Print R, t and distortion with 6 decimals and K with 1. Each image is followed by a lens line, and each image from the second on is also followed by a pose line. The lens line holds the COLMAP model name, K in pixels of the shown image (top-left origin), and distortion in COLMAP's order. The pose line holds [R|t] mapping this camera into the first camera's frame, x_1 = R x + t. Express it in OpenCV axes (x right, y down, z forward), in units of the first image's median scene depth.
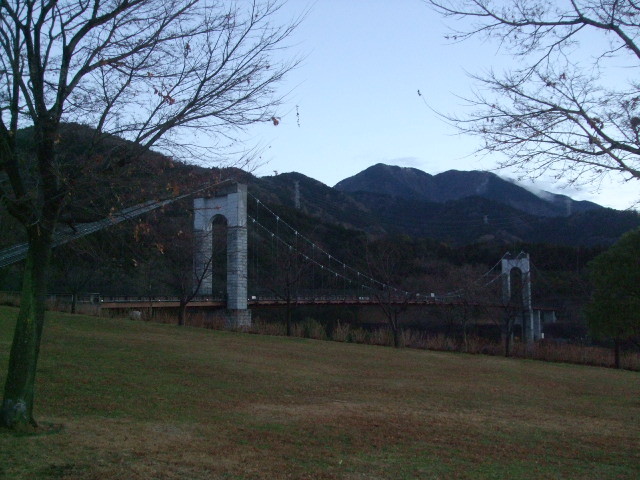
lens RADIAL K [[651.8, 0, 320.0], [0, 651.8, 240.0], [0, 0, 1]] dist [-0.122859, 0.034990]
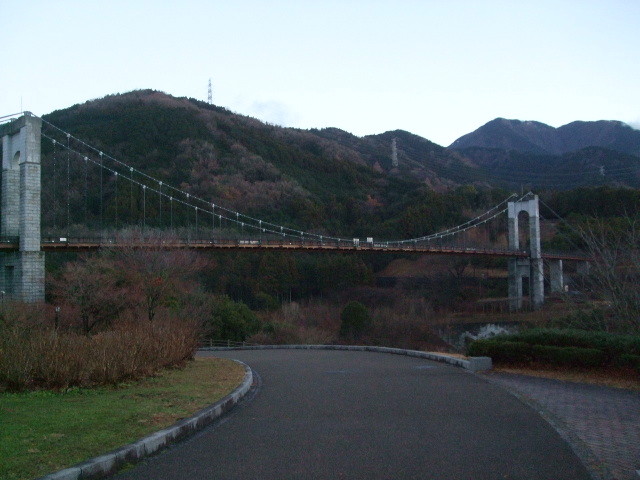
lens RADIAL K [[651.8, 0, 320.0], [0, 651.8, 240.0], [0, 0, 1]] dist [-0.122859, 0.034990]
pose [[0.982153, -0.023389, -0.186626, 0.175470], [0.034387, 0.997843, 0.055912, 0.021052], [0.184916, -0.061332, 0.980839, 0.074307]]
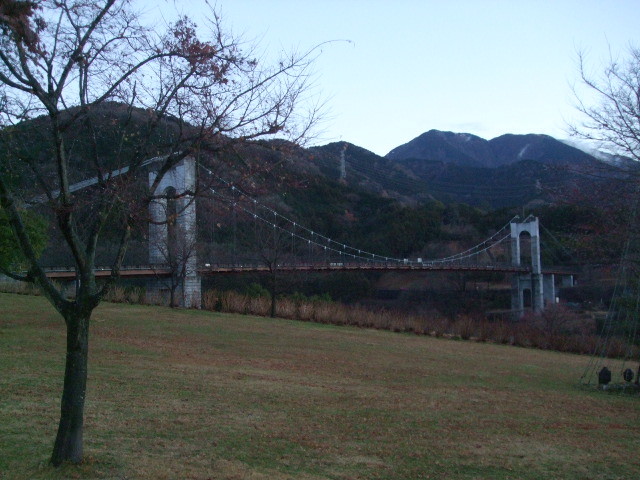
lens RADIAL K [[651.8, 0, 320.0], [0, 651.8, 240.0], [0, 0, 1]] dist [-0.122859, 0.034990]
pose [[0.996011, -0.023133, -0.086176, 0.069290], [0.027115, 0.998604, 0.045327, 0.002570], [0.085007, -0.047483, 0.995248, -0.006403]]
